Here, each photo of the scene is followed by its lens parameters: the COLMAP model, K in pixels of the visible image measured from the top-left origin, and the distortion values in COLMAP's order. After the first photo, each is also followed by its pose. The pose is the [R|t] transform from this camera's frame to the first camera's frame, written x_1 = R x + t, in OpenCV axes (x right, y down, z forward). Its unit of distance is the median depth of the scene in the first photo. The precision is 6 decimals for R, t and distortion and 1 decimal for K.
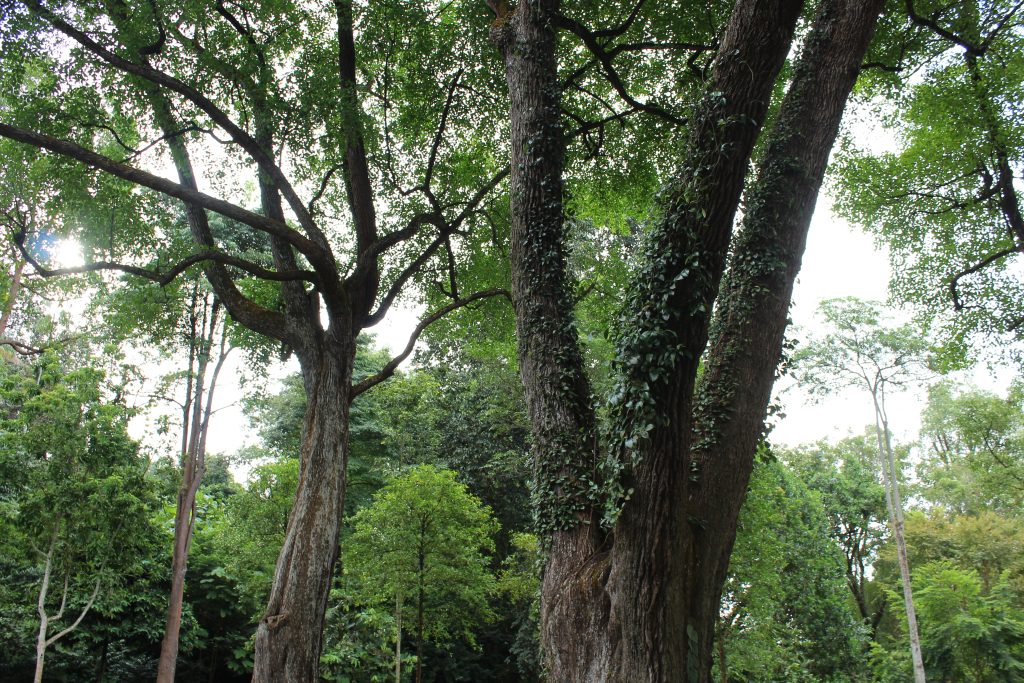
lens RADIAL K [[890.3, 0, 512.0], [0, 890.3, 341.5], [0, 0, 1]] dist [-0.161383, 0.164772]
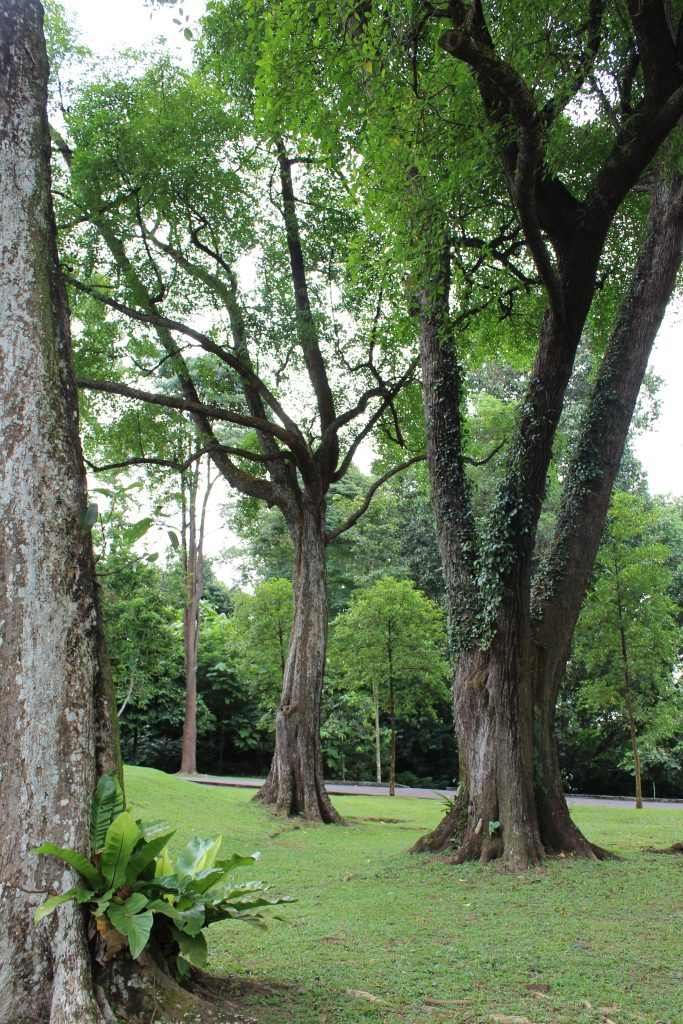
lens RADIAL K [[890.3, 0, 341.5], [0, 890.3, 512.0], [0, 0, 1]] dist [-0.161383, 0.164772]
pose [[0.985987, -0.065596, -0.153384, 0.034837], [0.081205, 0.991886, 0.097811, -0.077025], [0.145723, -0.108896, 0.983314, -0.217636]]
